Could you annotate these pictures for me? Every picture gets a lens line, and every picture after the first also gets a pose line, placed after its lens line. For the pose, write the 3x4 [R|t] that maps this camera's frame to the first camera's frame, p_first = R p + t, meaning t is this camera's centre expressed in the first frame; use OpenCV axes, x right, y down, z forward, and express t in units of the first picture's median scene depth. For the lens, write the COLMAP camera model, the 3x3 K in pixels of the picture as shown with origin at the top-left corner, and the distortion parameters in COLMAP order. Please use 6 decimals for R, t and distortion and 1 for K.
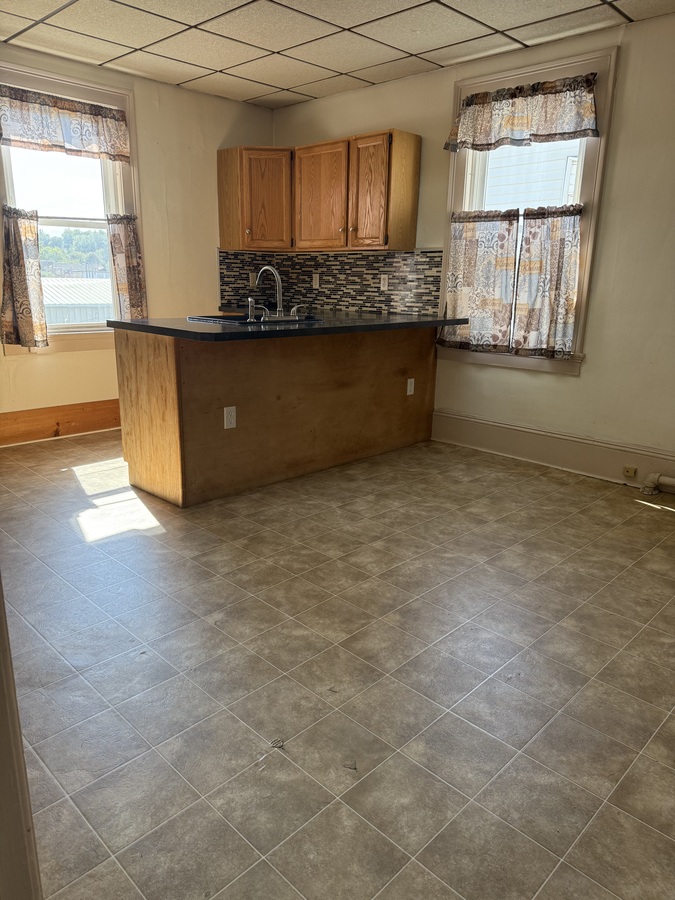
lens RADIAL K [[635.7, 0, 330.2], [0, 635.7, 453.0], [0, 0, 1]] dist [0.099714, -0.121338]
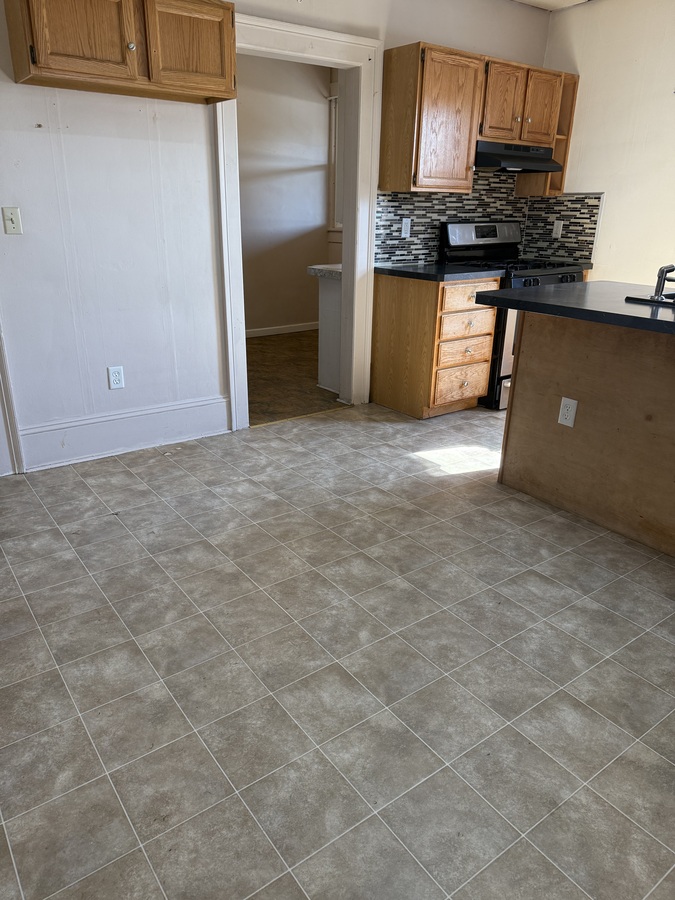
lens RADIAL K [[635.7, 0, 330.2], [0, 635.7, 453.0], [0, 0, 1]] dist [0.099714, -0.121338]
pose [[-0.170046, 0.334704, -0.926854, 0.782431], [-0.282078, 0.884663, 0.371220, -0.269694], [0.944201, 0.324569, -0.056021, 0.944252]]
